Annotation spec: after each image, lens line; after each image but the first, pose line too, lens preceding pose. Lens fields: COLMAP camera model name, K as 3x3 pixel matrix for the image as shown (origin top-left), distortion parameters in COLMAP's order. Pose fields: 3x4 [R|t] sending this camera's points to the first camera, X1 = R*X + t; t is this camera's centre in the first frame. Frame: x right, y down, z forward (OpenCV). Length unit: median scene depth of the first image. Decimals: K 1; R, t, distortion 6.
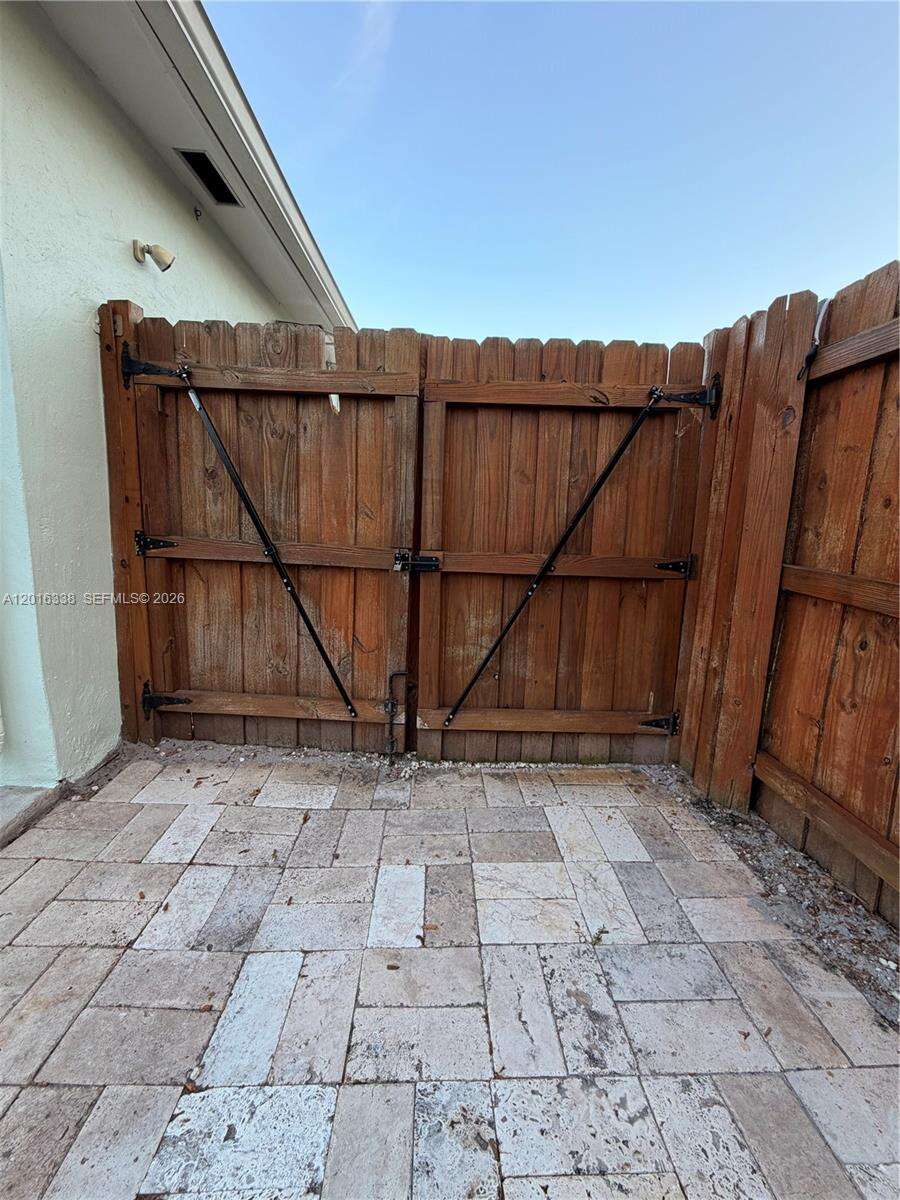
lens RADIAL K [[478.0, 0, 453.9], [0, 478.0, 594.0], [0, 0, 1]] dist [0.001962, 0.000081]
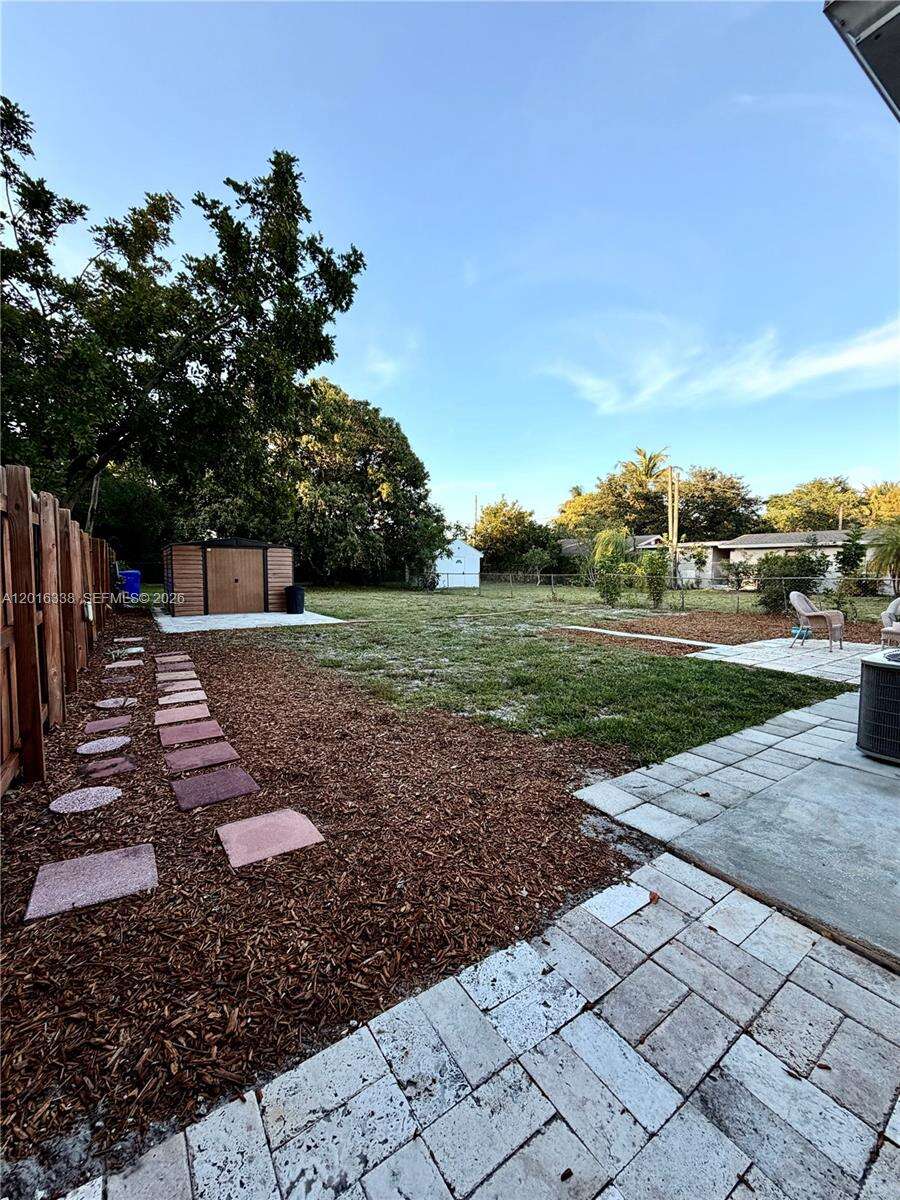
lens RADIAL K [[478.0, 0, 448.2], [0, 478.0, 606.0], [0, 0, 1]] dist [0.001962, 0.000081]
pose [[-0.845427, -0.008775, -0.534019, 0.660706], [-0.126463, 0.974721, 0.184192, -0.449013], [0.518903, 0.223255, -0.825164, 1.722951]]
